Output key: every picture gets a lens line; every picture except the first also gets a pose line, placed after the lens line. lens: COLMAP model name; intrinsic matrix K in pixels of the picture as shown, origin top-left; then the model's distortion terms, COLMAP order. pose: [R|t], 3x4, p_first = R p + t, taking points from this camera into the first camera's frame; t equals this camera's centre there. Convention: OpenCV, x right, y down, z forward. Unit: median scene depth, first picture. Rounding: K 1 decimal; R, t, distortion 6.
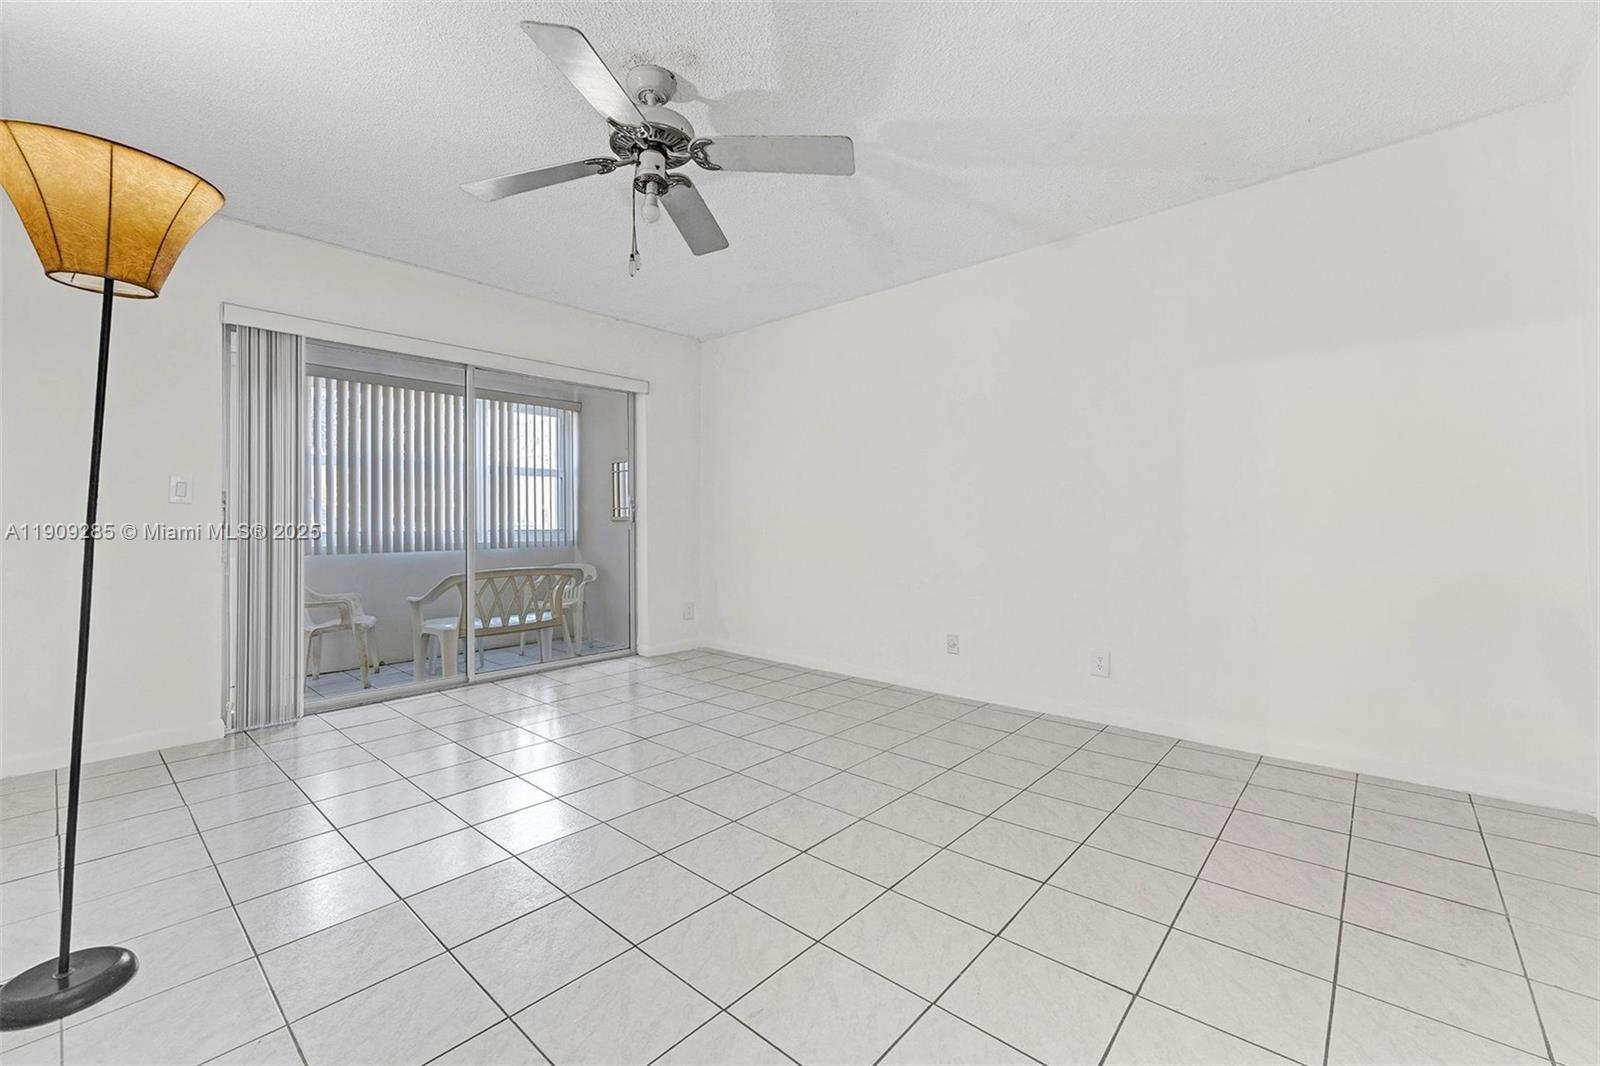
lens RADIAL K [[661.9, 0, 799.6], [0, 661.9, 515.2], [0, 0, 1]] dist [-0.000024, -0.000740]
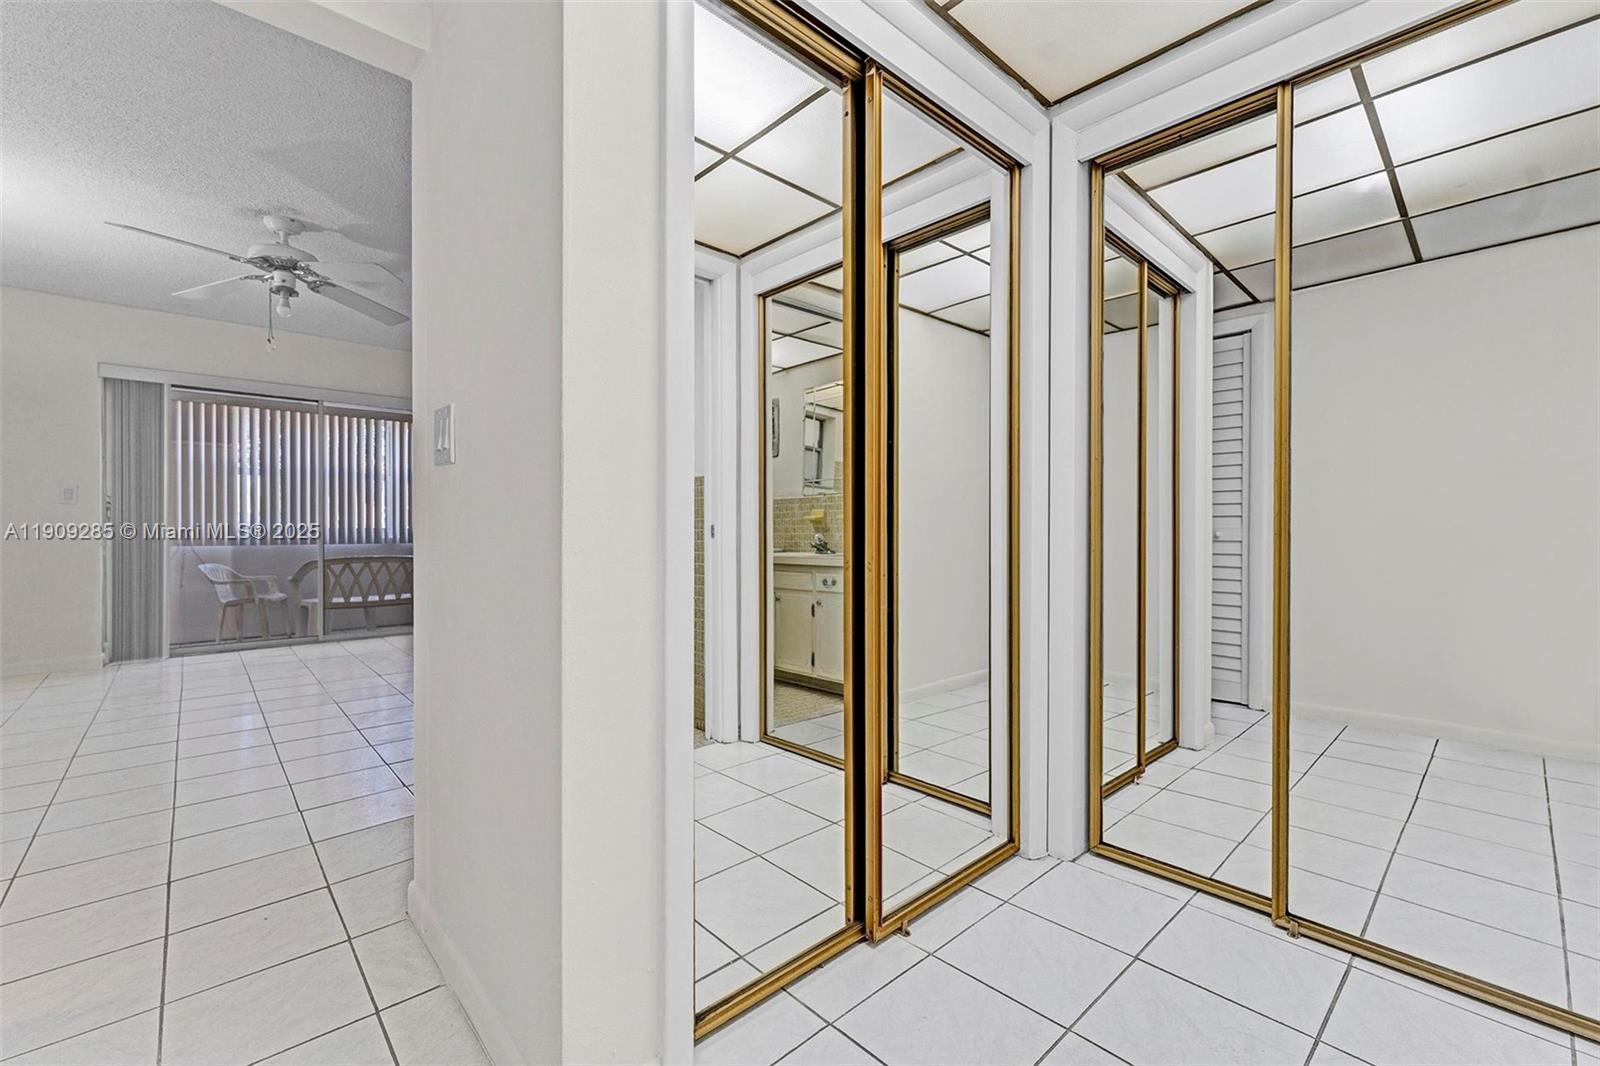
lens RADIAL K [[661.9, 0, 811.6], [0, 661.9, 530.5], [0, 0, 1]] dist [-0.000024, -0.000740]
pose [[0.995512, 0.003605, -0.094564, 0.528455], [-0.002239, 0.999892, 0.014550, 0.009593], [0.094606, -0.014273, 0.995412, -0.186834]]
